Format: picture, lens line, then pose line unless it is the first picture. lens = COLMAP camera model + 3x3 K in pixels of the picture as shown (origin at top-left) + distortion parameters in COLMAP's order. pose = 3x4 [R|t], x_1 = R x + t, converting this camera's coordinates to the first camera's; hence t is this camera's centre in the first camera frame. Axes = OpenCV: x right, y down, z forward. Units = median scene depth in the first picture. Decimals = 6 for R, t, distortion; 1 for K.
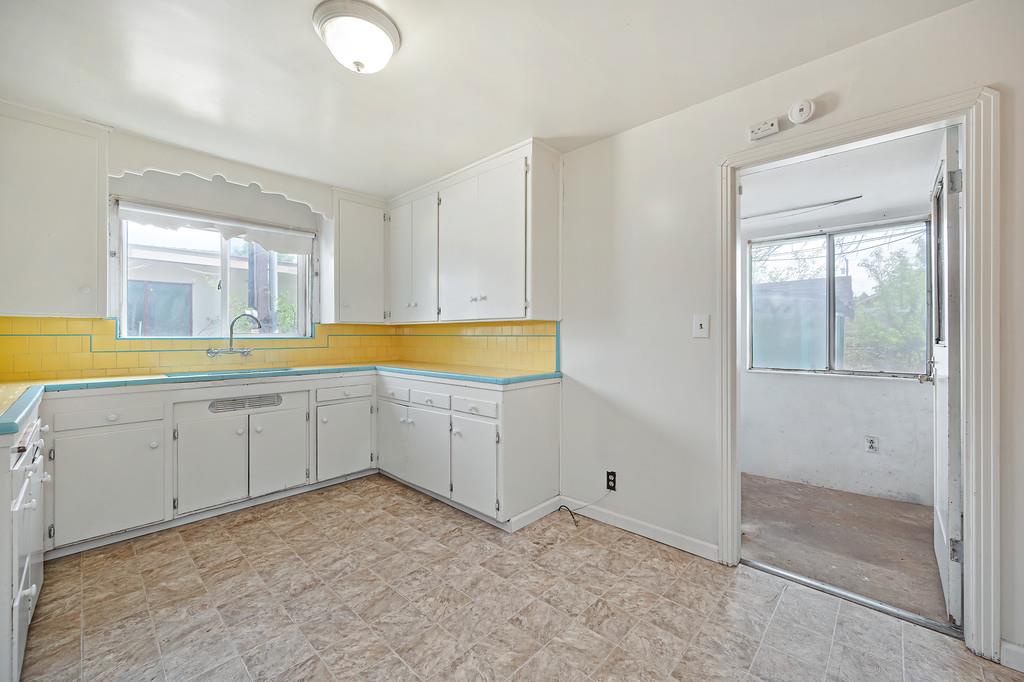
lens RADIAL K [[405.1, 0, 515.0], [0, 405.1, 337.5], [0, 0, 1]] dist [-0.000781, 0.000102]
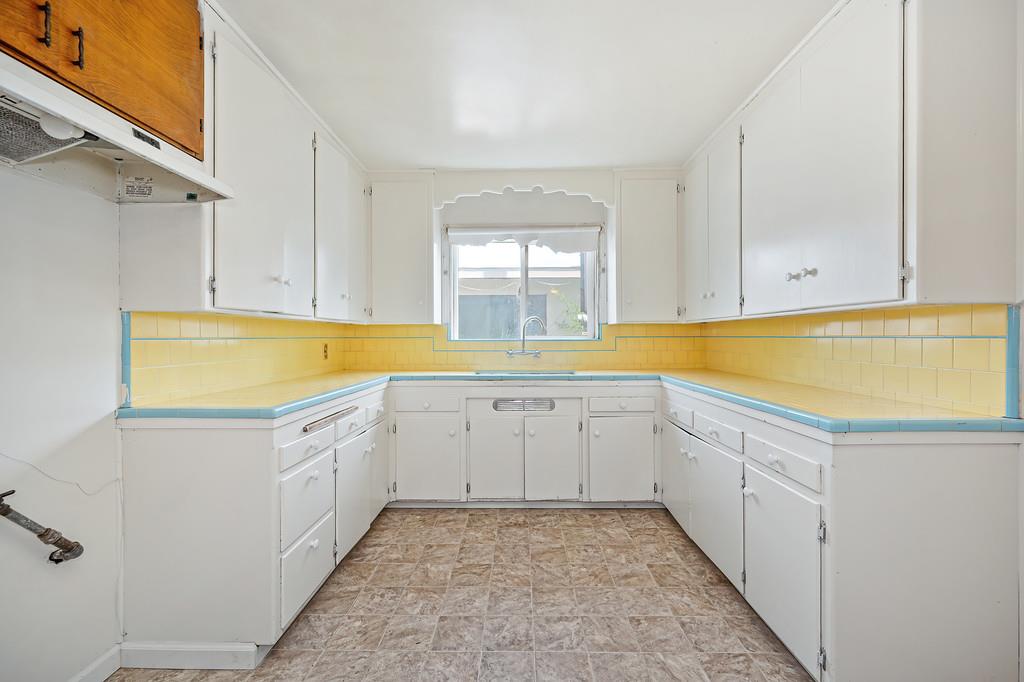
lens RADIAL K [[405.1, 0, 515.0], [0, 405.1, 337.5], [0, 0, 1]] dist [-0.000781, 0.000102]
pose [[0.671449, -0.001943, -0.741048, 0.070728], [0.000445, 0.999997, -0.002219, -0.002983], [0.741050, 0.001160, 0.671449, 0.309213]]
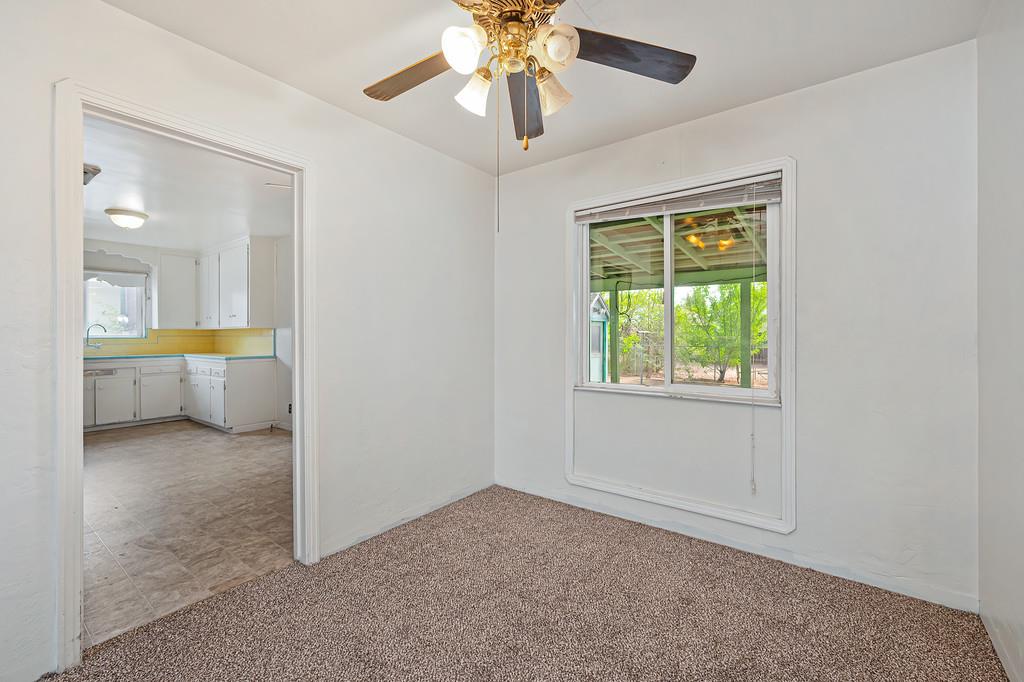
lens RADIAL K [[434.7, 0, 533.2], [0, 434.7, 337.8], [0, 0, 1]] dist [-0.019989, -0.000084]
pose [[0.992691, -0.003016, 0.120646, 1.083606], [0.003036, 0.999995, 0.000017, 0.008098], [-0.120645, 0.000350, 0.992696, -1.155573]]
